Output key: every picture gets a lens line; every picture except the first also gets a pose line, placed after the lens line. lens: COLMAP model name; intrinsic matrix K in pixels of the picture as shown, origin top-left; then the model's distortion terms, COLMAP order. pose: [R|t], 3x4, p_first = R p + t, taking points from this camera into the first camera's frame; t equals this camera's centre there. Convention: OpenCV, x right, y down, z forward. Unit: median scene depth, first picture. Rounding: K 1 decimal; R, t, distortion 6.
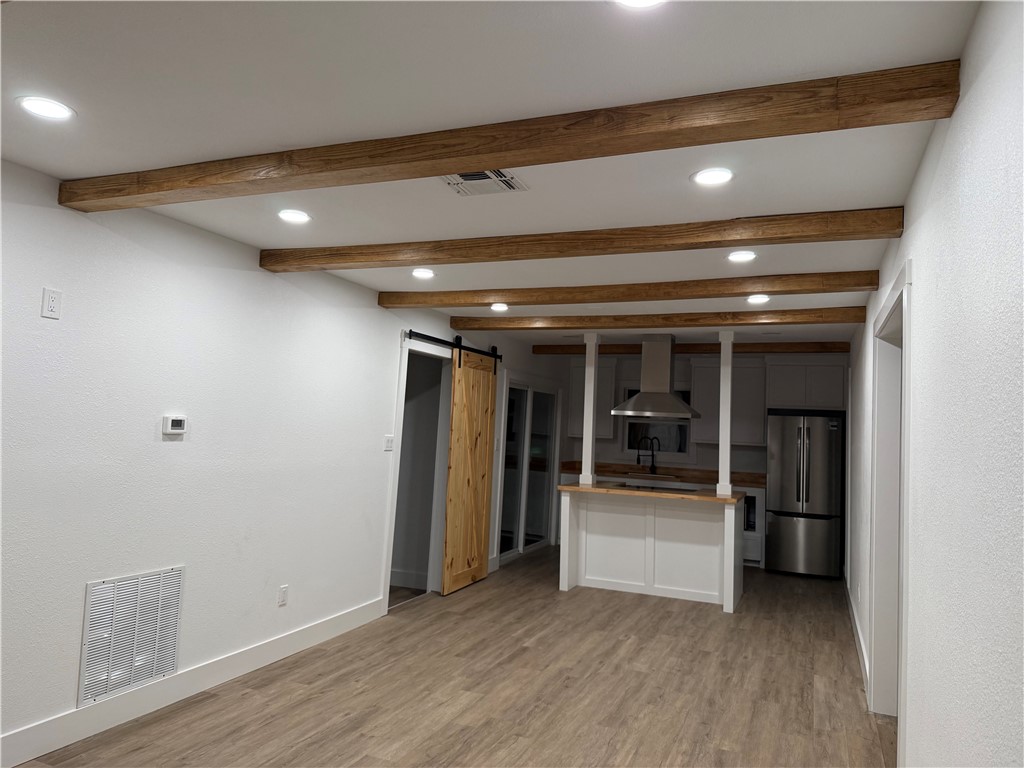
lens RADIAL K [[722.8, 0, 512.0], [0, 722.8, 384.0], [0, 0, 1]] dist [-0.005852, -0.000206]
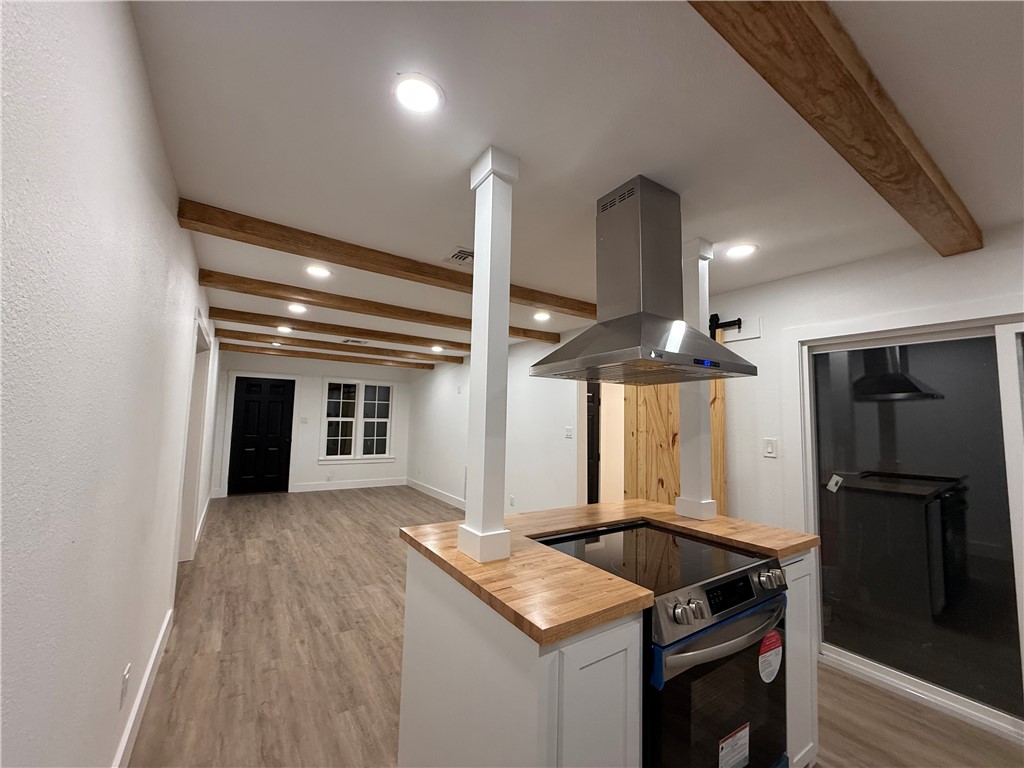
lens RADIAL K [[408.0, 0, 512.0], [0, 408.0, 384.0], [0, 0, 1]] dist [0.000421, -0.000200]
pose [[-0.549454, -0.128665, -0.825558, 0.755013], [-0.001201, 0.988193, -0.153212, 0.147439], [0.835523, -0.083191, -0.543121, 1.778550]]
